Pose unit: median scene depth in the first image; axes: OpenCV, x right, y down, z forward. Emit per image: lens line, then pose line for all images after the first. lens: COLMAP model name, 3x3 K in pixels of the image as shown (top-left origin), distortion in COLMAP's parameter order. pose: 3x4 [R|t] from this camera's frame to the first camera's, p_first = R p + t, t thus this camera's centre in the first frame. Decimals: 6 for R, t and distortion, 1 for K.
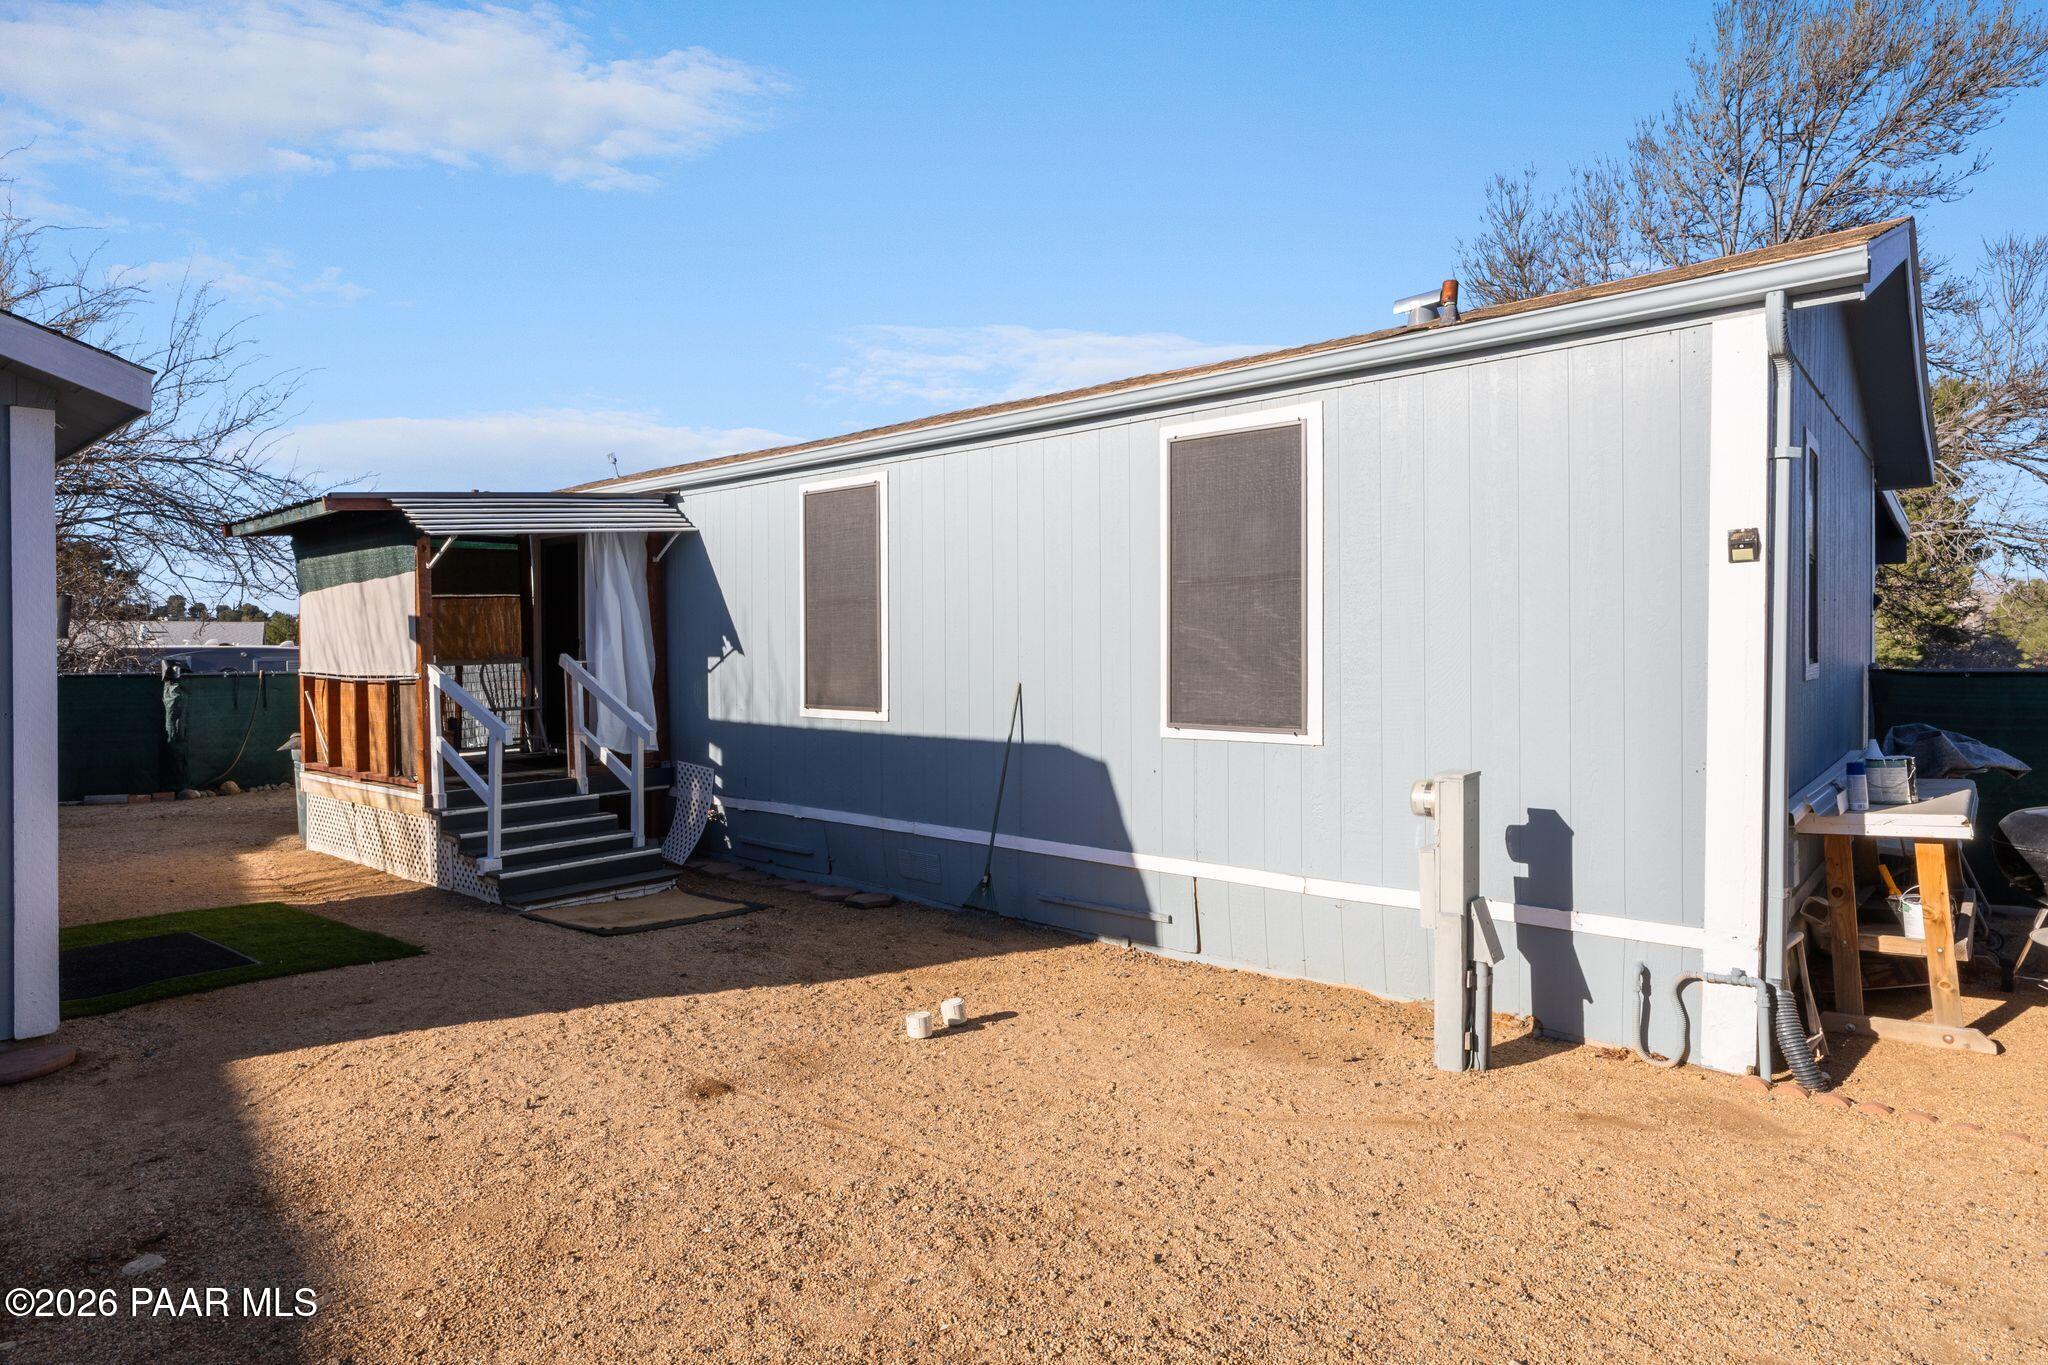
lens RADIAL K [[1112.3, 0, 1002.0], [0, 1112.3, 658.0], [0, 0, 1]] dist [-0.003762, -0.000198]
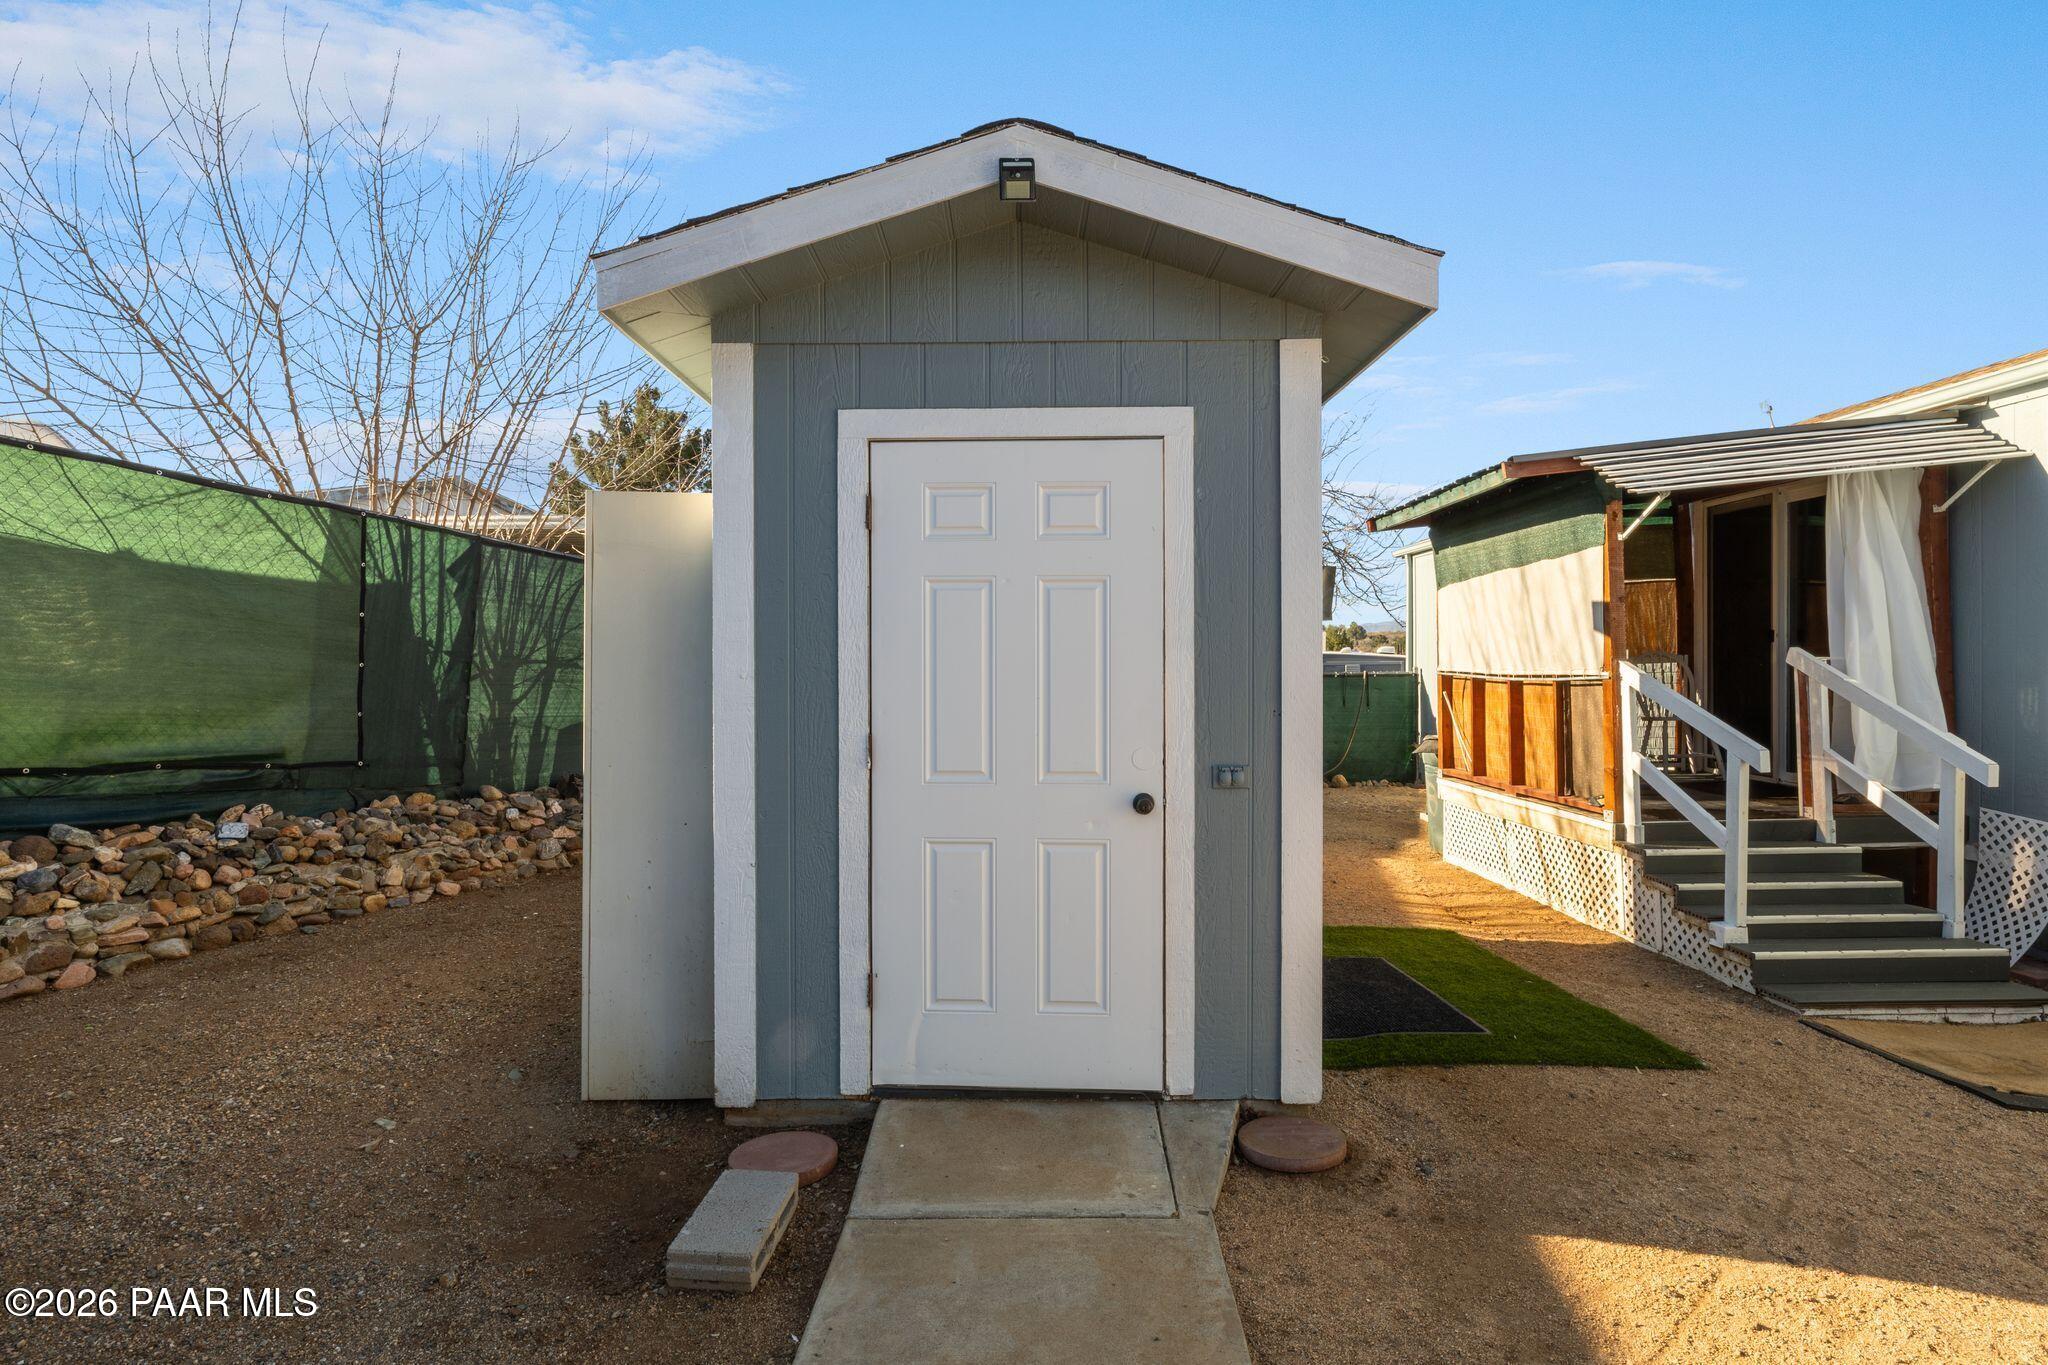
lens RADIAL K [[865.1, 0, 1024.2], [0, 865.1, 675.2], [0, 0, 1]] dist [0.000847, 0.000472]
pose [[0.667555, 0.005003, -0.744544, -0.321247], [0.000160, 0.999976, 0.006862, 0.010900], [0.744561, -0.004700, 0.667538, 0.253346]]
